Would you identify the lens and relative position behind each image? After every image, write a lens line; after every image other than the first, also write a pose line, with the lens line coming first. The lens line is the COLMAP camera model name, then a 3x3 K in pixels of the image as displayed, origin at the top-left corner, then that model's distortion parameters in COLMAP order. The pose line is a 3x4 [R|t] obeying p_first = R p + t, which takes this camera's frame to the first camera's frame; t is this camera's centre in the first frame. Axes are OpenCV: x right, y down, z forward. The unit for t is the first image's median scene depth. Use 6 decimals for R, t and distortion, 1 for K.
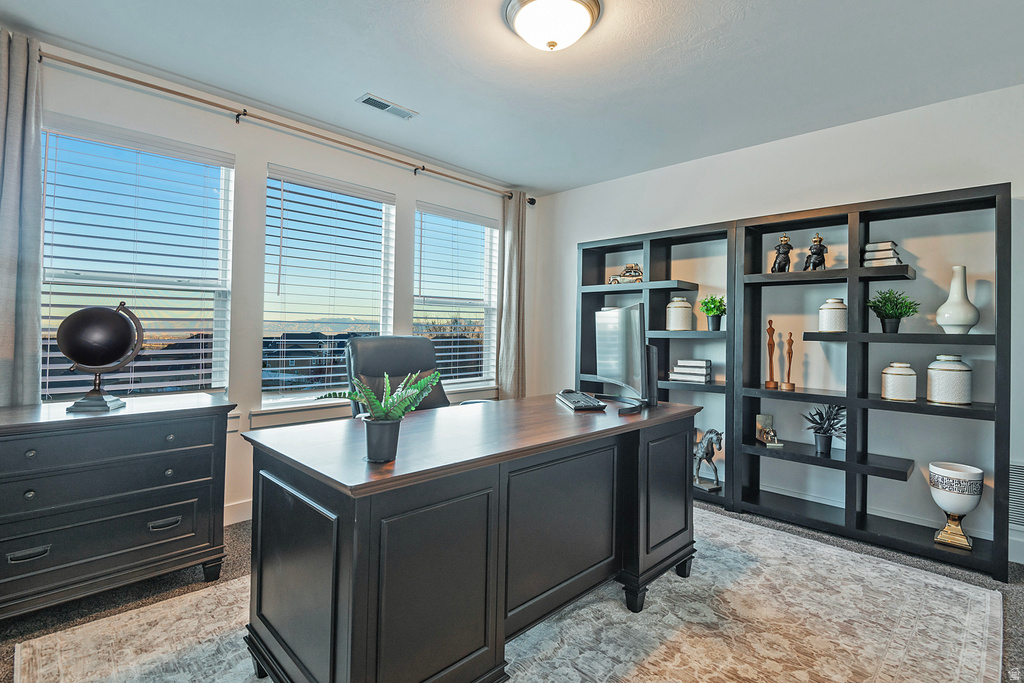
lens RADIAL K [[493.4, 0, 513.3], [0, 493.4, 334.0], [0, 0, 1]] dist [0.002172, -0.002843]
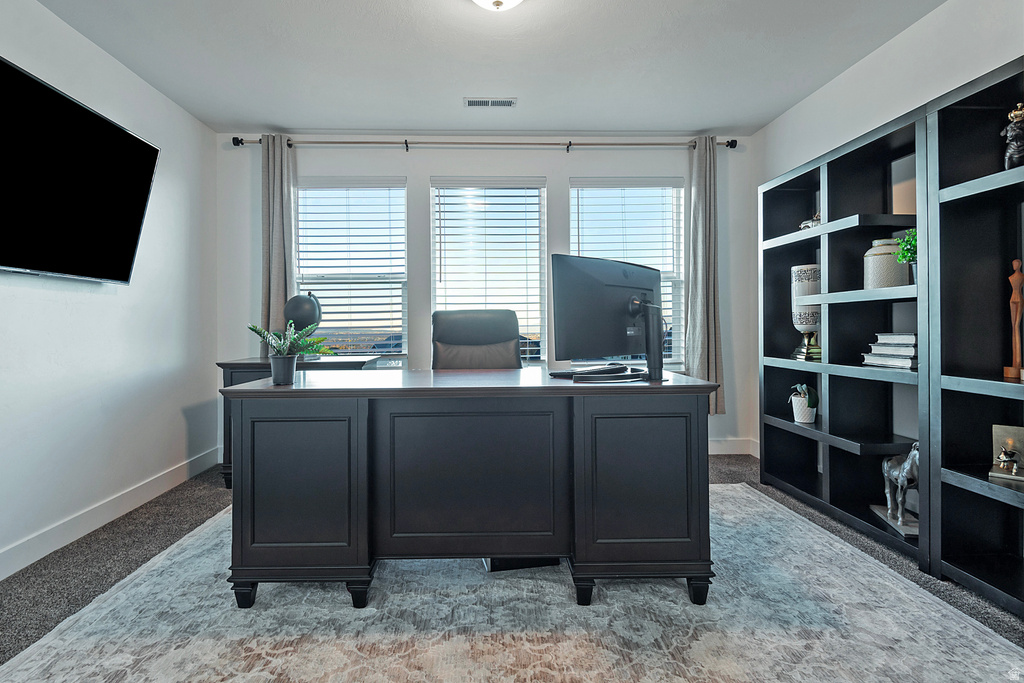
lens RADIAL K [[541.2, 0, 508.5], [0, 541.2, 338.8], [0, 0, 1]] dist [0.000557, -0.004488]
pose [[0.710751, -0.003459, -0.703435, 0.597734], [0.015698, 0.999817, 0.010944, 0.051220], [0.703269, -0.018821, 0.710675, 0.159762]]
